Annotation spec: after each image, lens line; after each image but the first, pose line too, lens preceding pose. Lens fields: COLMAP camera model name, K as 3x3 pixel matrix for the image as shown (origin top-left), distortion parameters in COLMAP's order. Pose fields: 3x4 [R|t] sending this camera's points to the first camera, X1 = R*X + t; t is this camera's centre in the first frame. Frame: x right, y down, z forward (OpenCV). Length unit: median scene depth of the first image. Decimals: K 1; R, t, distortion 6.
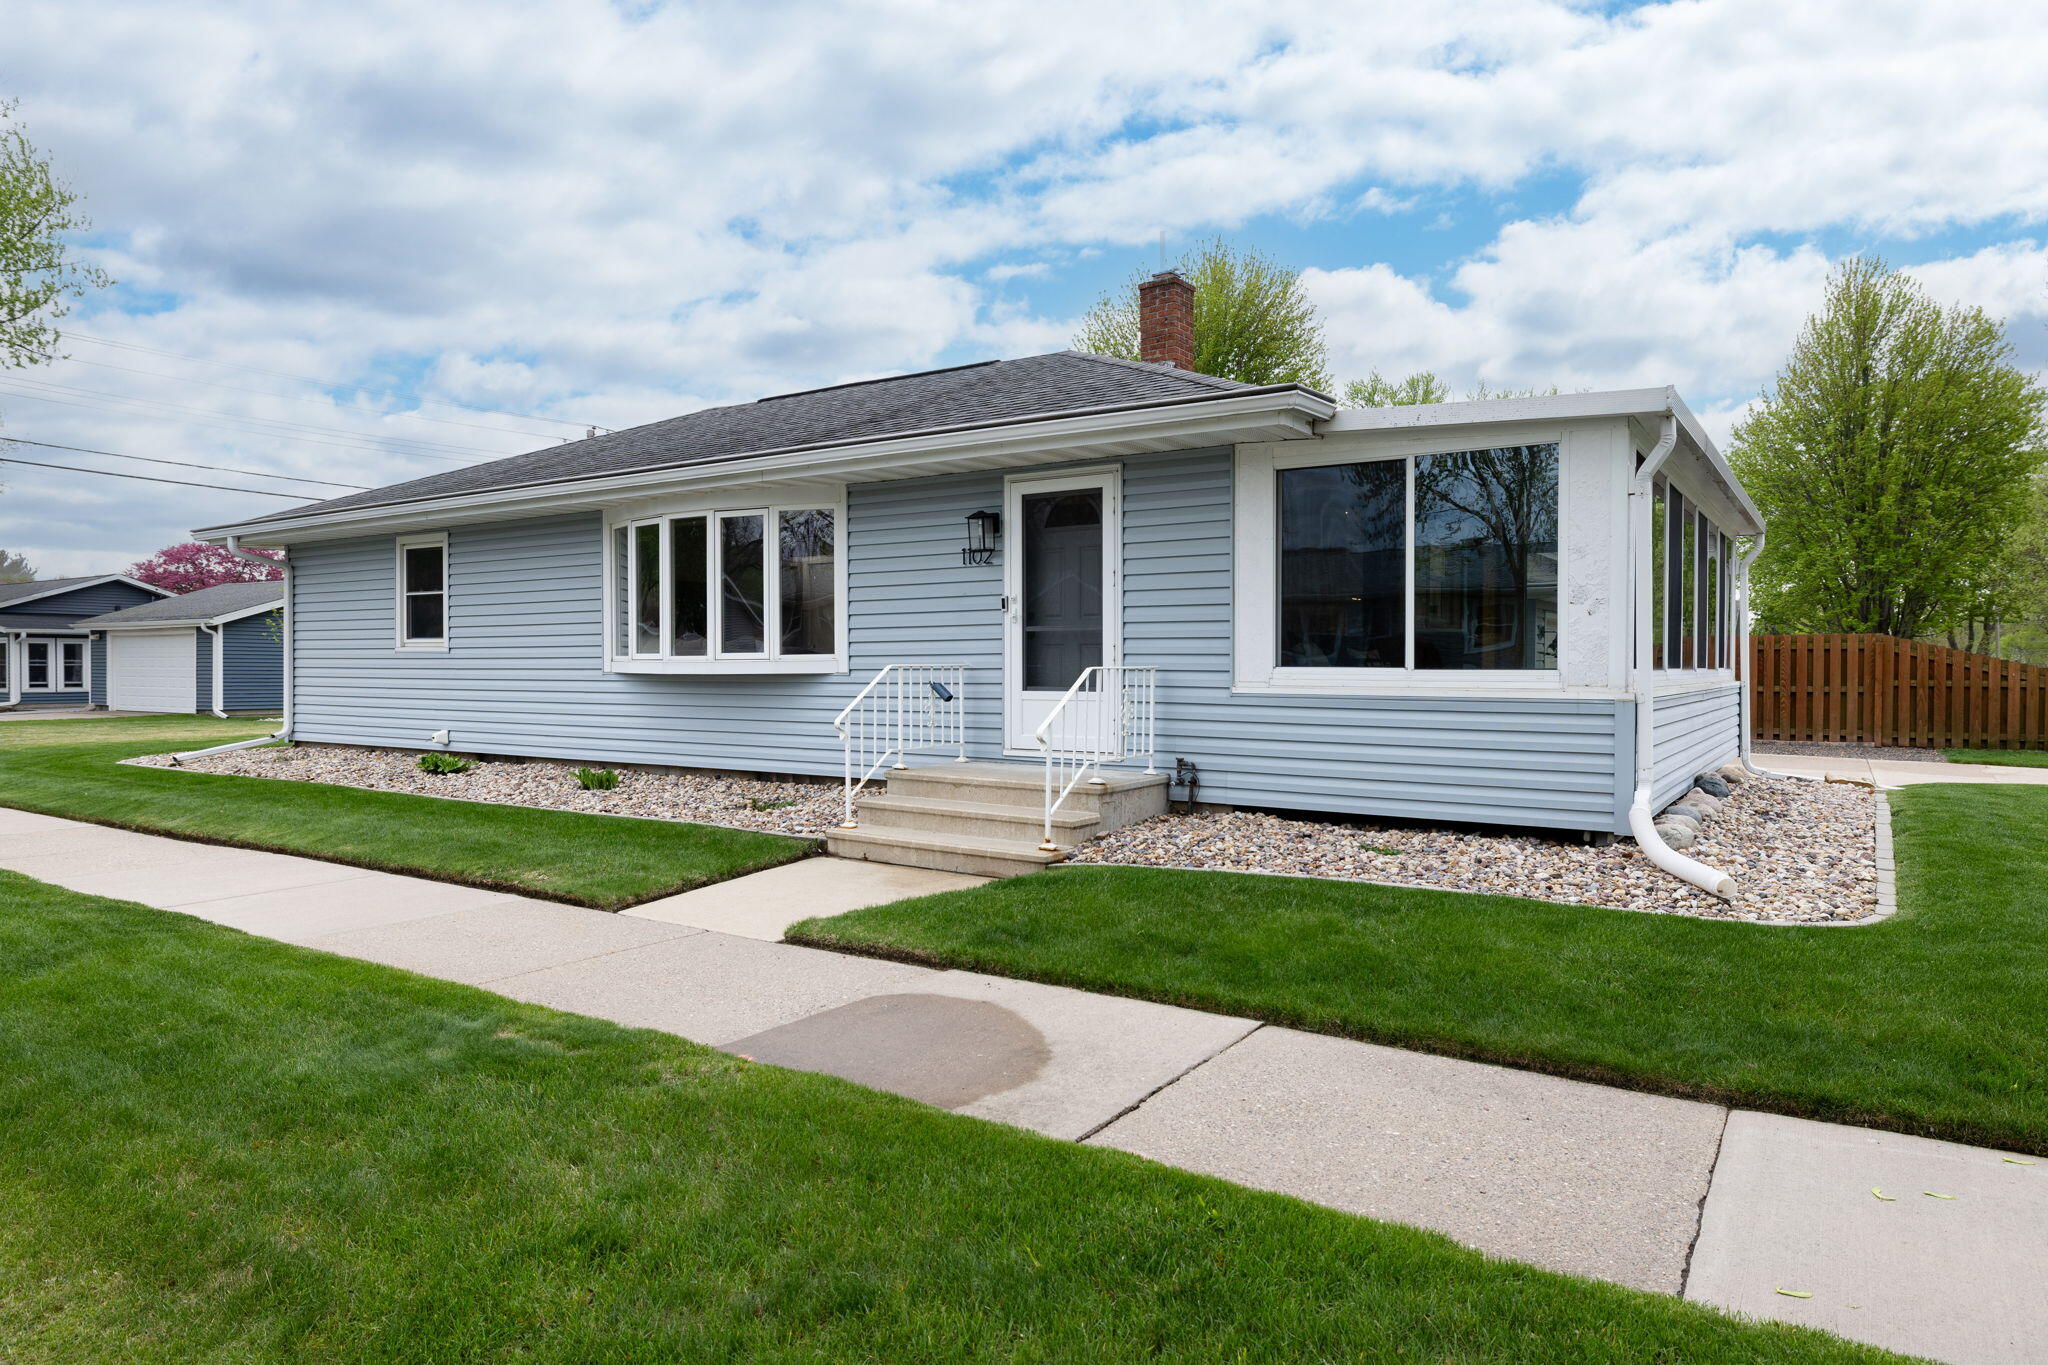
lens RADIAL K [[1228.6, 0, 1028.8], [0, 1228.6, 670.8], [0, 0, 1]] dist [0.001059, 0.002844]
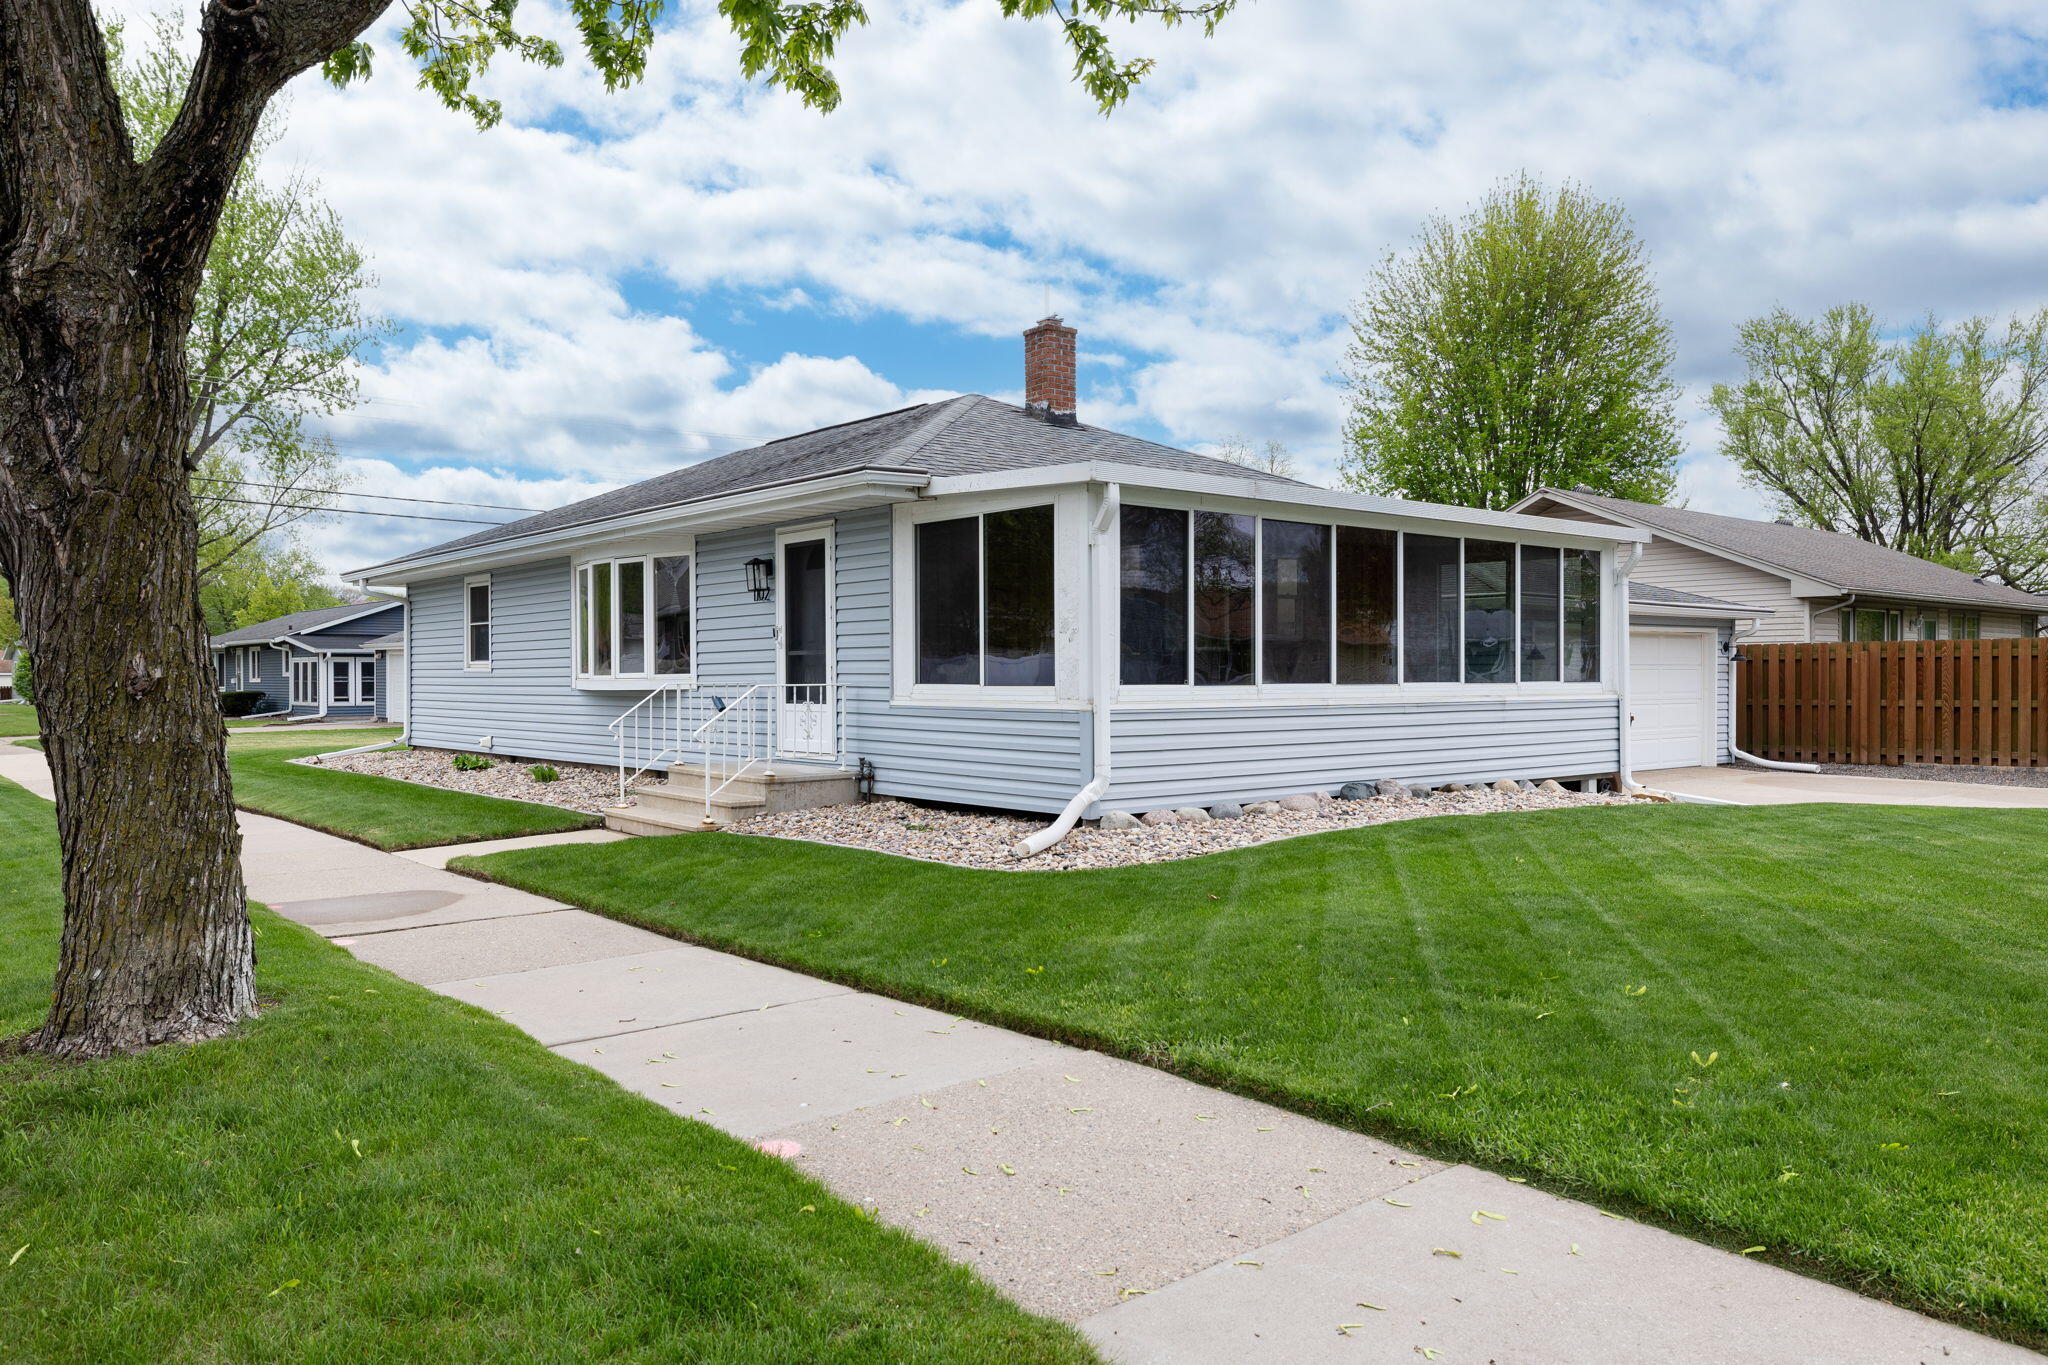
lens RADIAL K [[1451.1, 0, 1026.6], [0, 1451.1, 671.4], [0, 0, 1]] dist [0.017284, 0.000445]
pose [[0.958071, -0.005783, -0.286473, 0.535473], [0.003589, 0.999960, -0.008183, -0.002309], [0.286509, 0.006812, 0.958053, -0.270594]]
